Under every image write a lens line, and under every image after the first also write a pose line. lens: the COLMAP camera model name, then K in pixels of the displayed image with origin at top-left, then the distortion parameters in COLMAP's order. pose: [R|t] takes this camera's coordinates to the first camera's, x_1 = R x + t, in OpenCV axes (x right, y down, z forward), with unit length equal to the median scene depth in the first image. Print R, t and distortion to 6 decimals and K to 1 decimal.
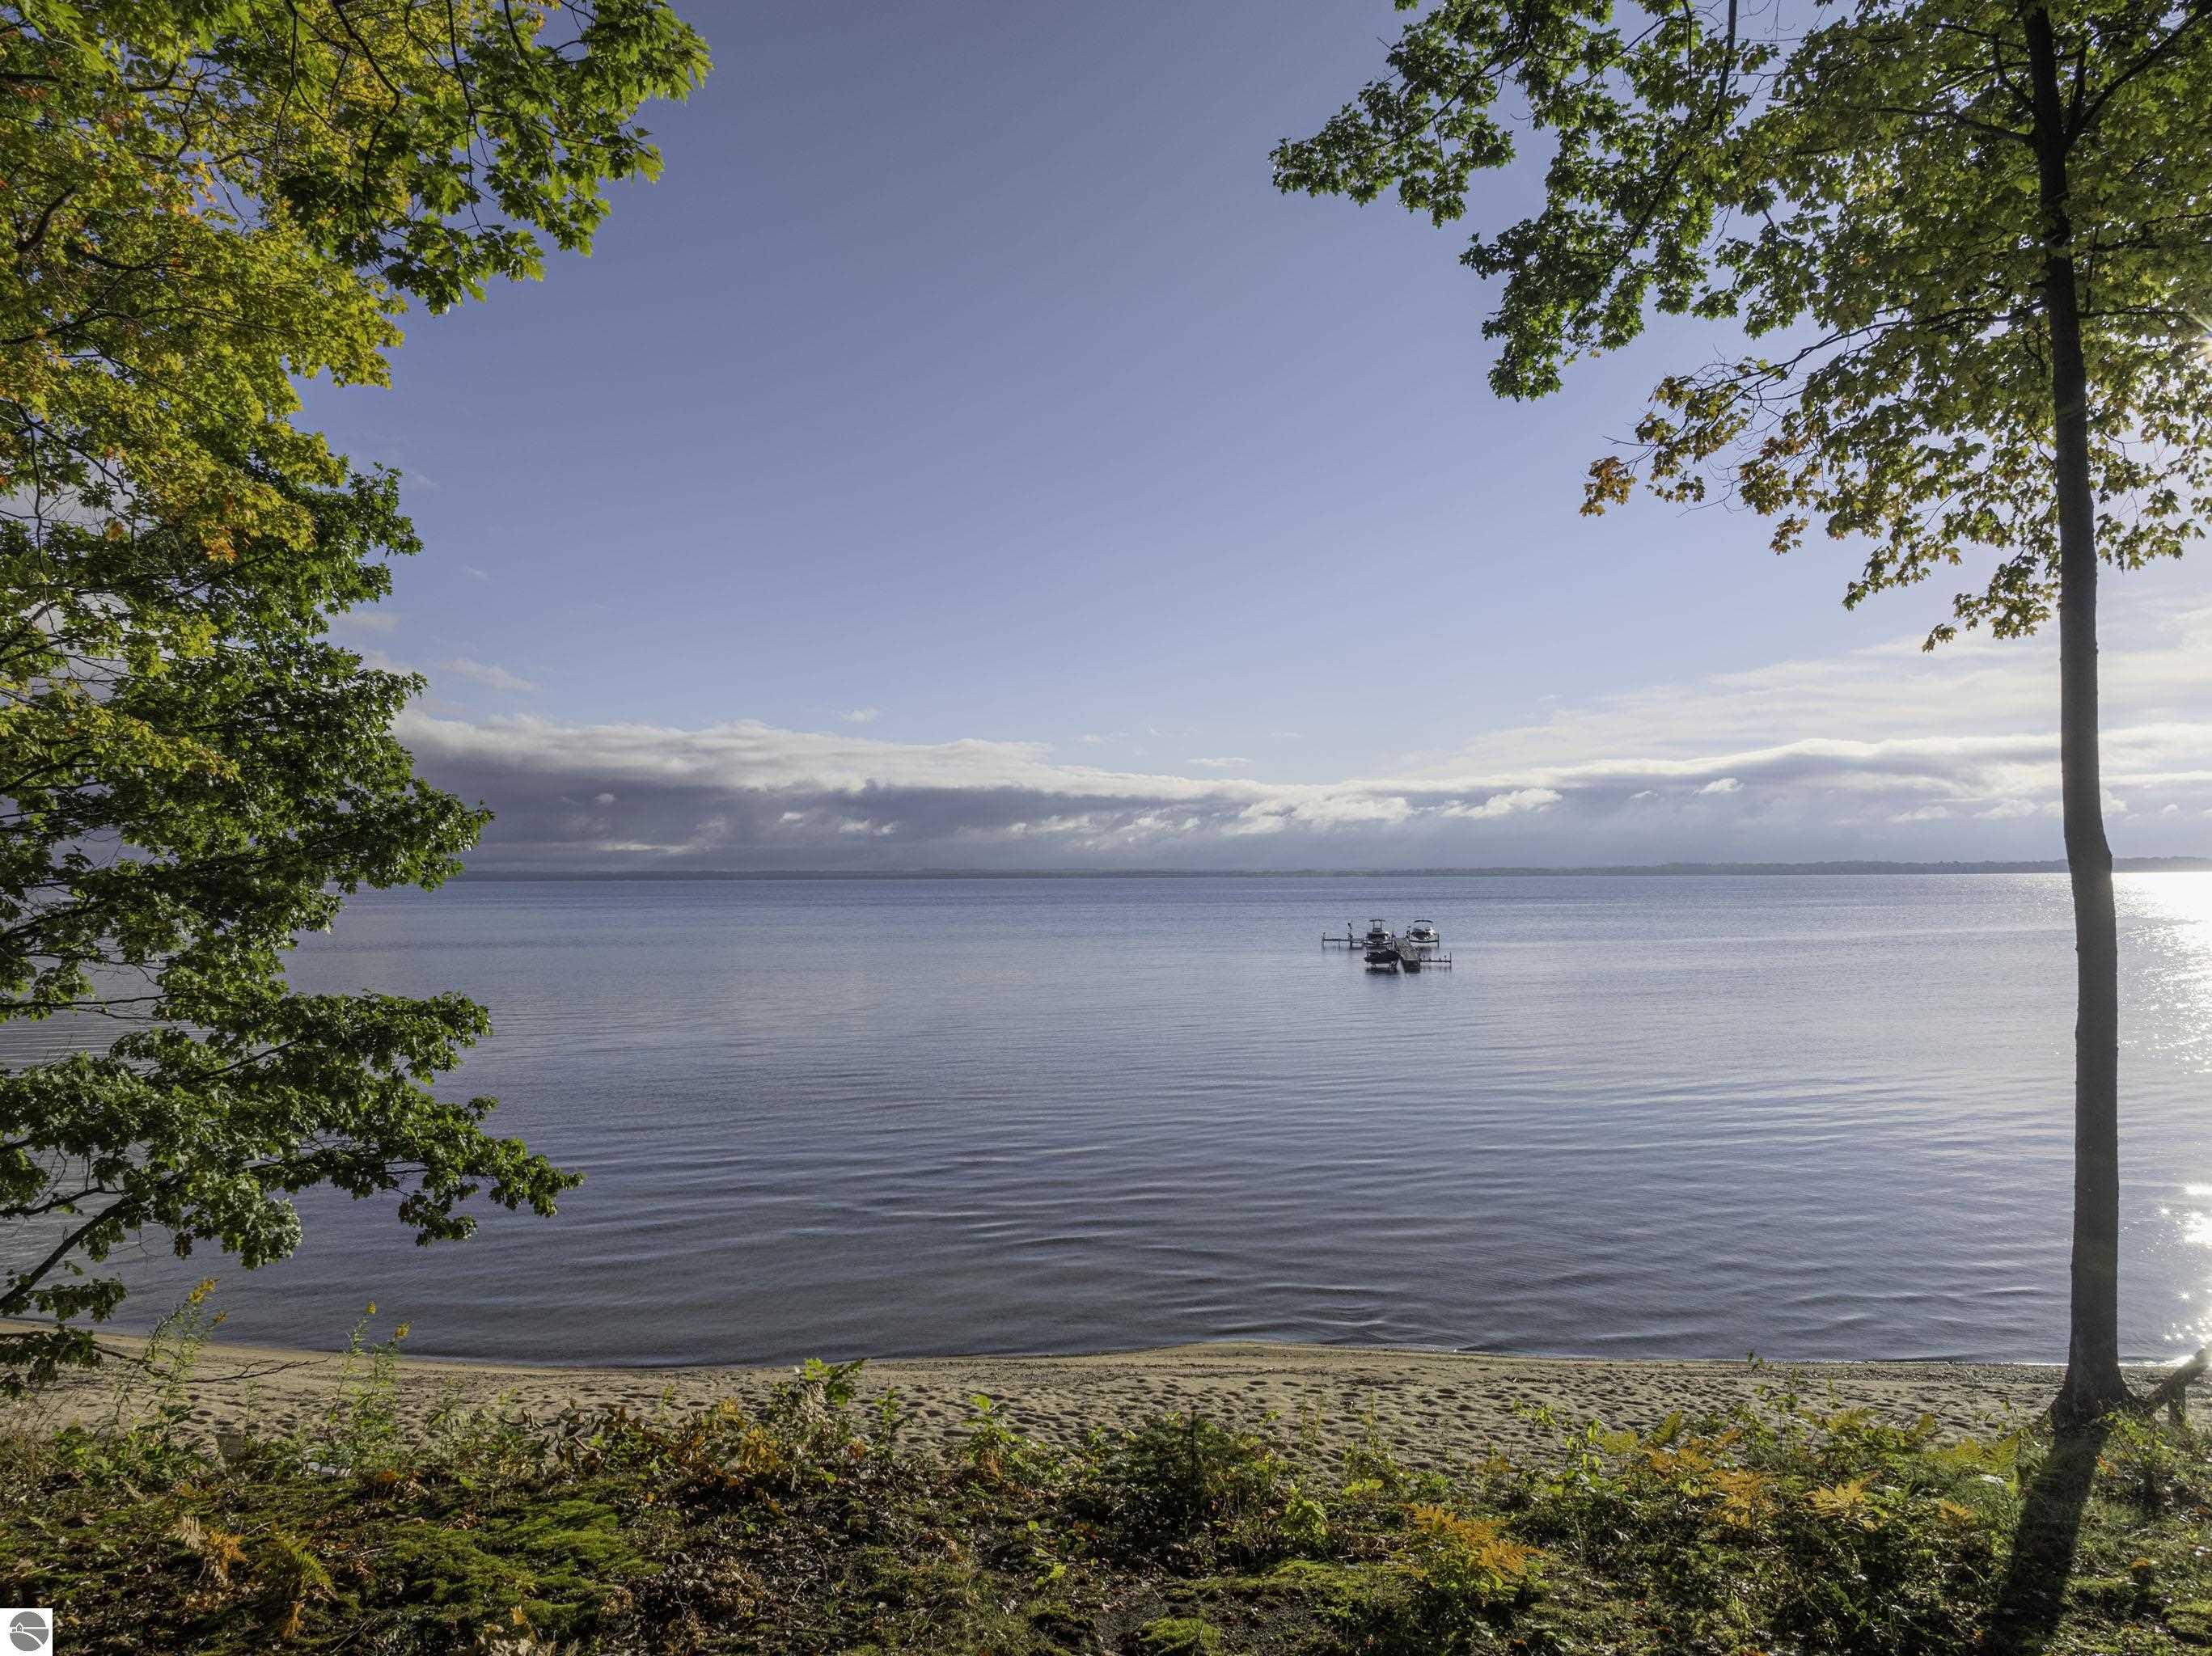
lens RADIAL K [[1601.7, 0, 1106.0], [0, 1601.7, 828.0], [0, 0, 1]] dist [-0.056928, 0.038432]
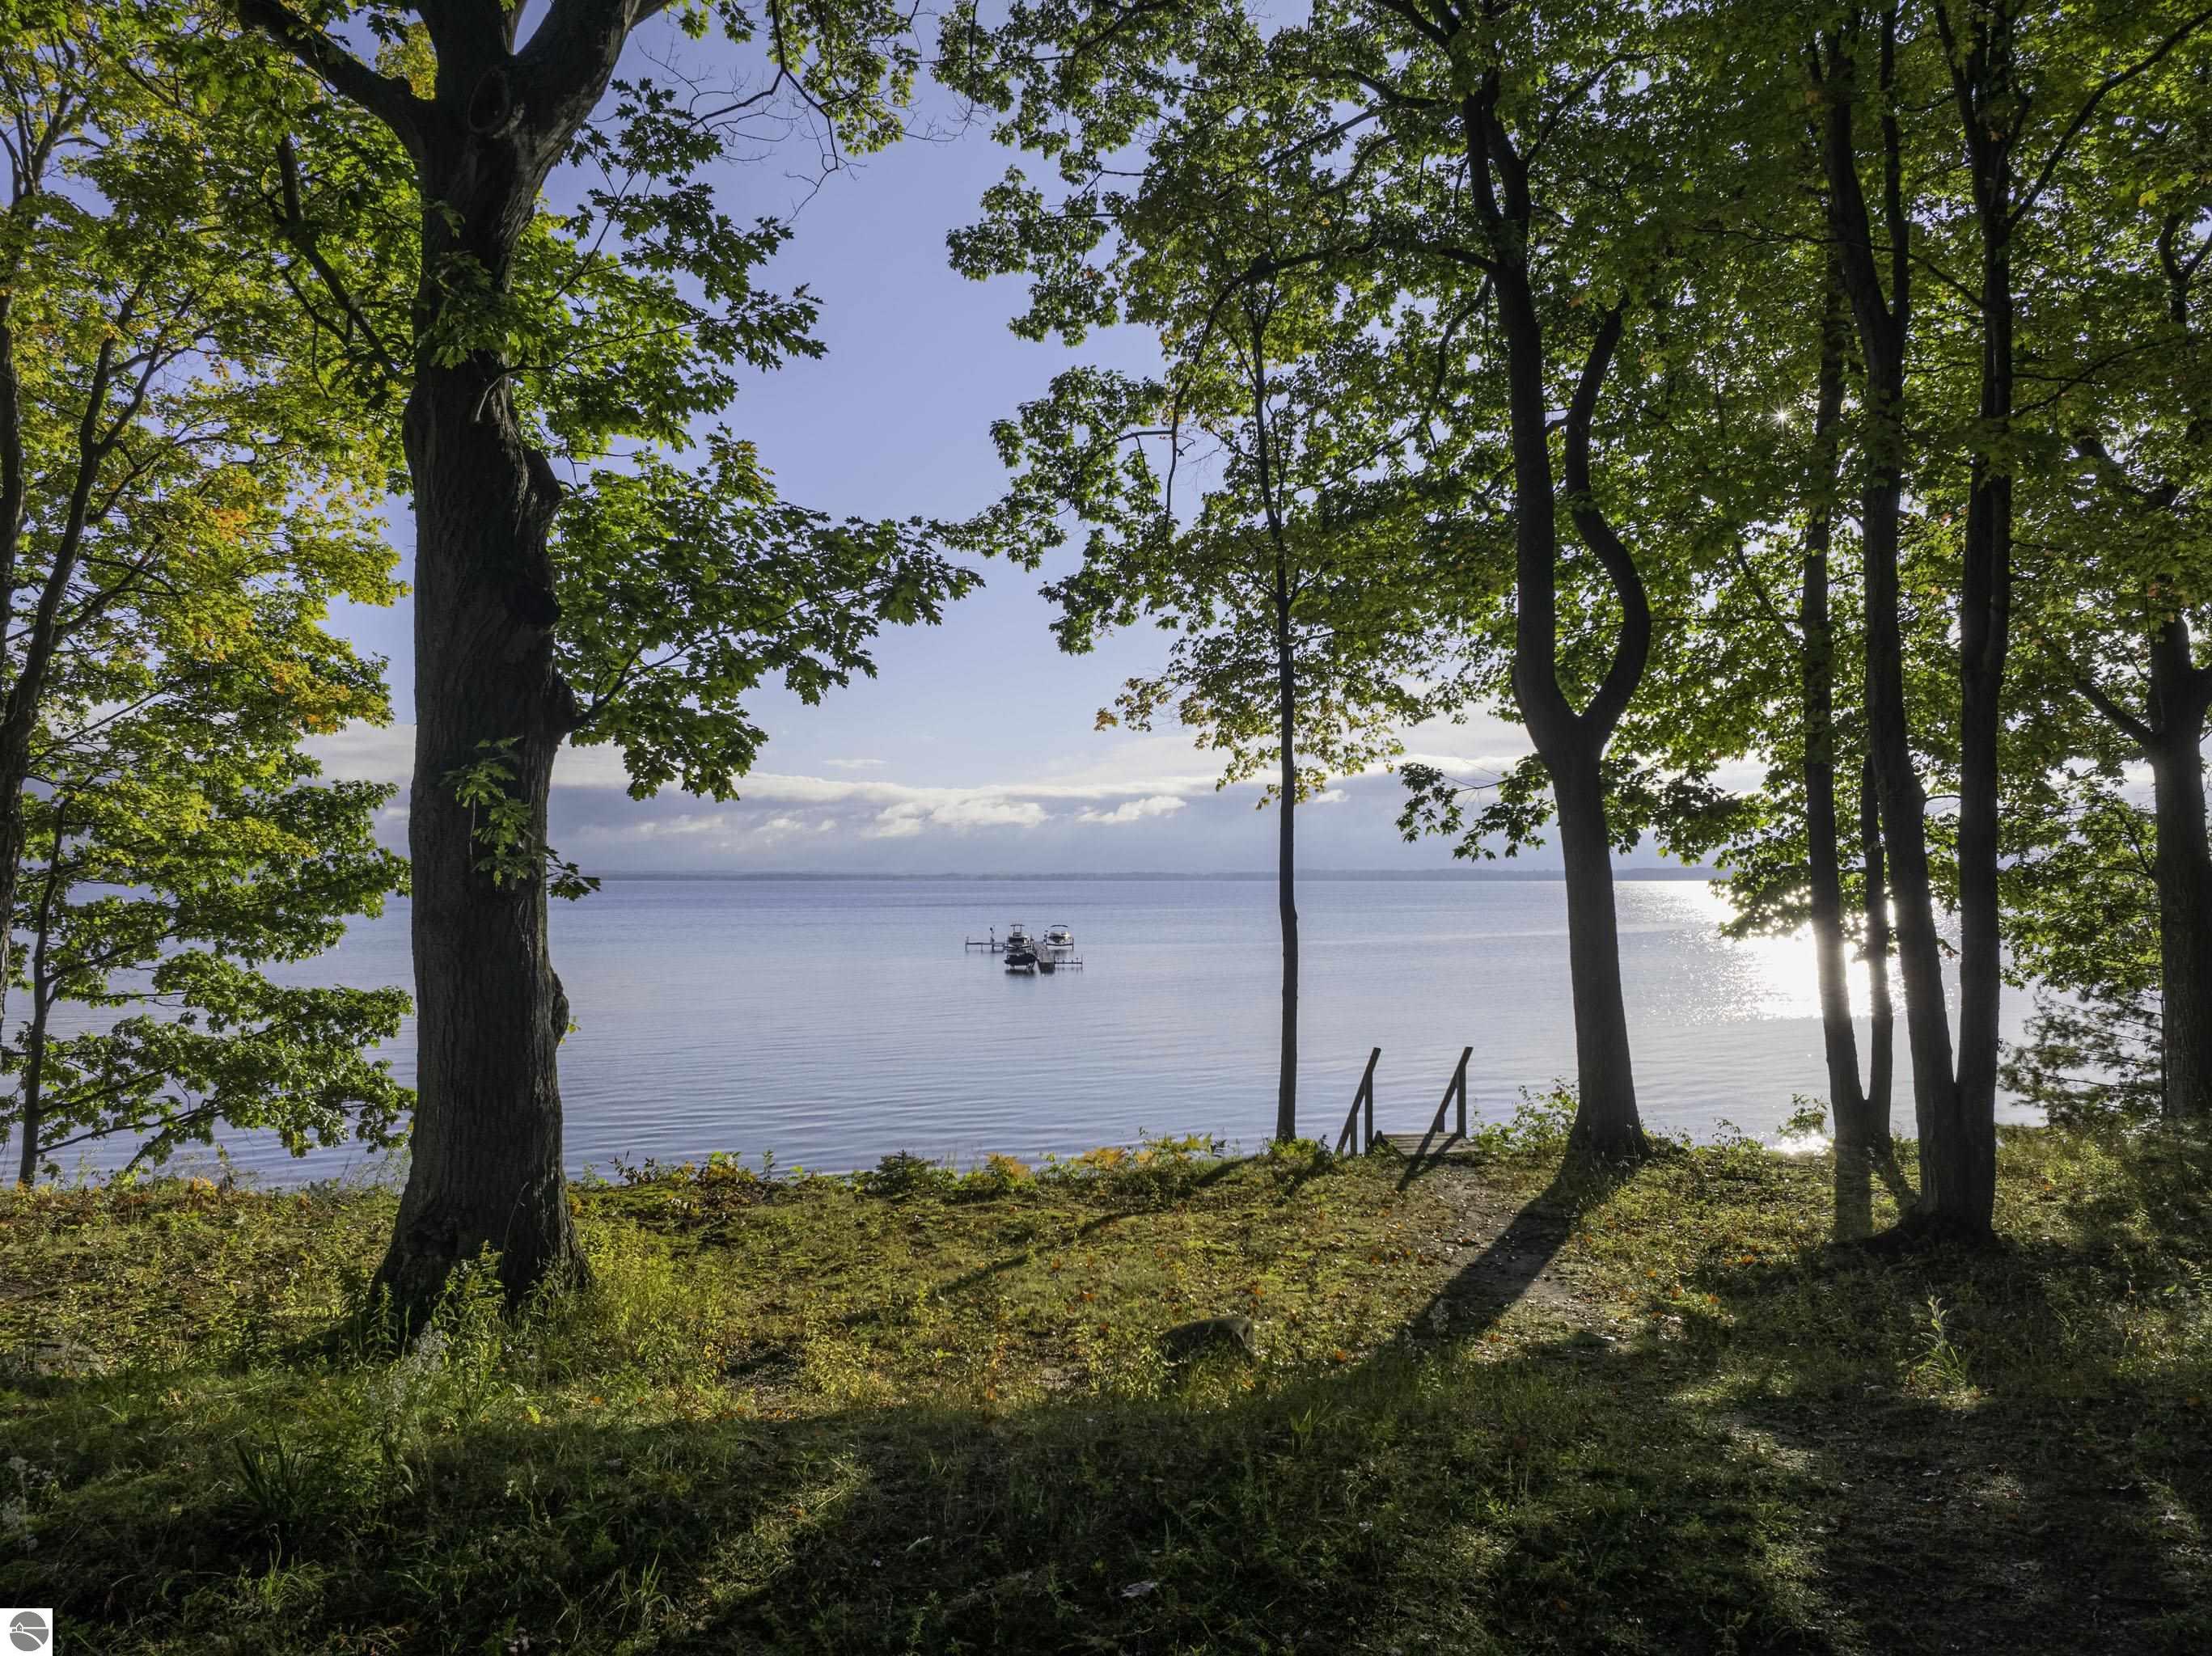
lens RADIAL K [[1601.7, 0, 1106.0], [0, 1601.7, 828.0], [0, 0, 1]] dist [-0.056928, 0.038432]
pose [[0.974564, 0.010650, 0.223855, -0.123169], [-0.010266, 0.999943, -0.002875, -0.071076], [-0.223873, 0.000504, 0.974618, -0.881191]]
